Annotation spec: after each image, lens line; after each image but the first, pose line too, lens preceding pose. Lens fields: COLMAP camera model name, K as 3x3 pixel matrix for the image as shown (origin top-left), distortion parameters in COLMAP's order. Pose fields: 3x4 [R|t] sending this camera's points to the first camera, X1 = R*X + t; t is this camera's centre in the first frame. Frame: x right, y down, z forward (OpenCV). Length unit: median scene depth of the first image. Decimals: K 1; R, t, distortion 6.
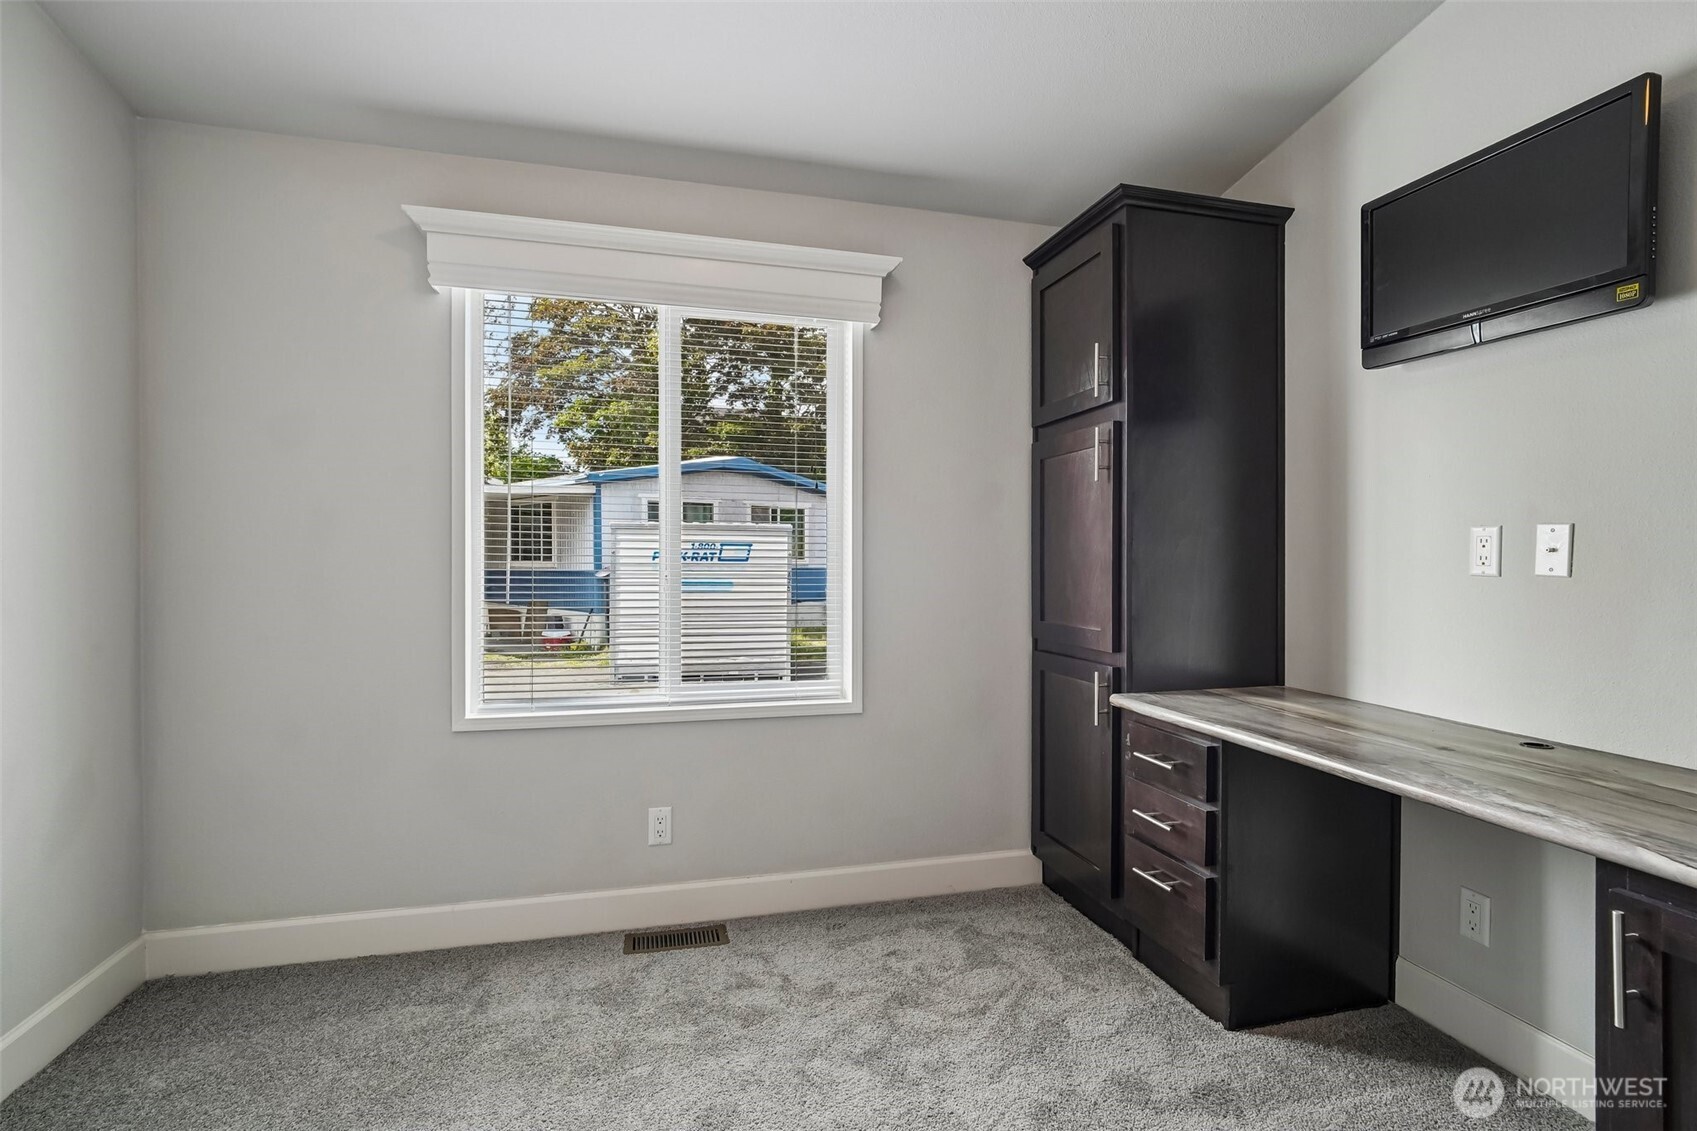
lens RADIAL K [[807.8, 0, 855.0], [0, 807.8, 557.1], [0, 0, 1]] dist [-0.017207, 0.009924]
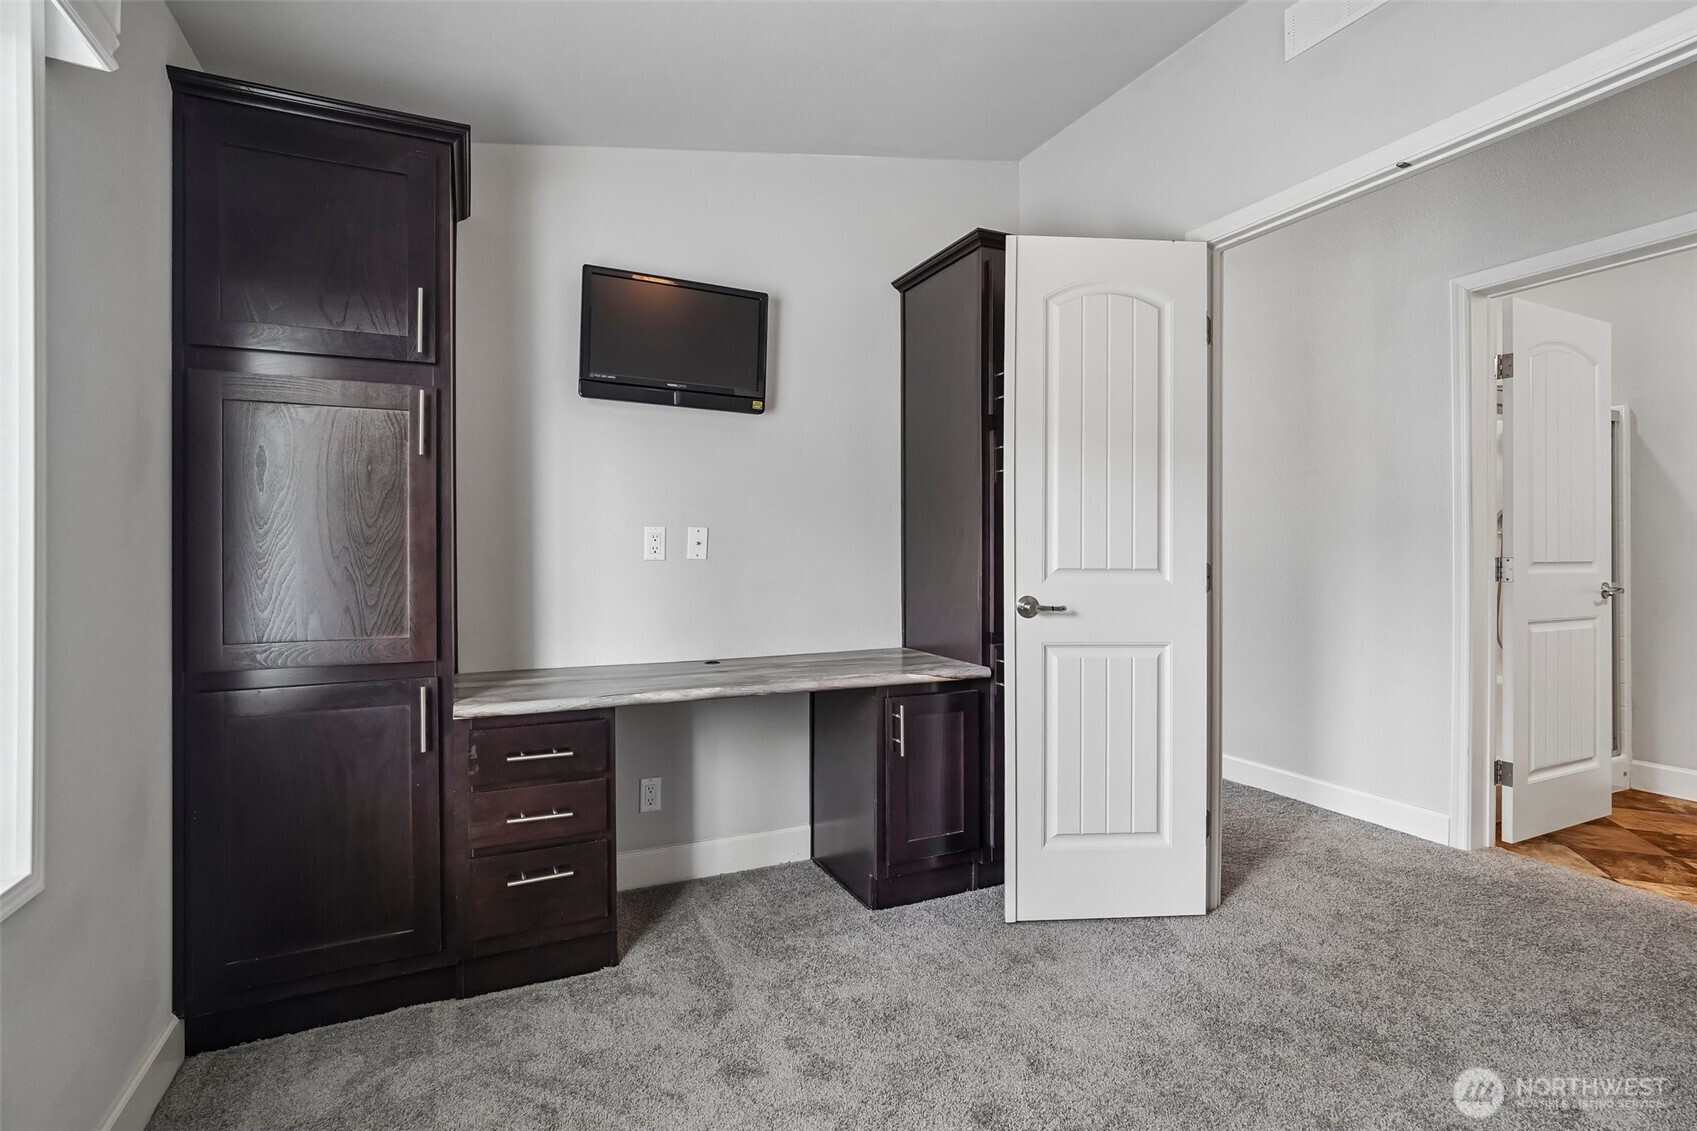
lens RADIAL K [[812.2, 0, 854.3], [0, 812.2, 549.6], [0, 0, 1]] dist [-0.021314, 0.011166]
pose [[-0.192124, 0.006591, 0.981349, -0.741588], [0.001768, 0.999978, -0.006370, 0.013799], [-0.981369, 0.000512, -0.192131, 0.918074]]
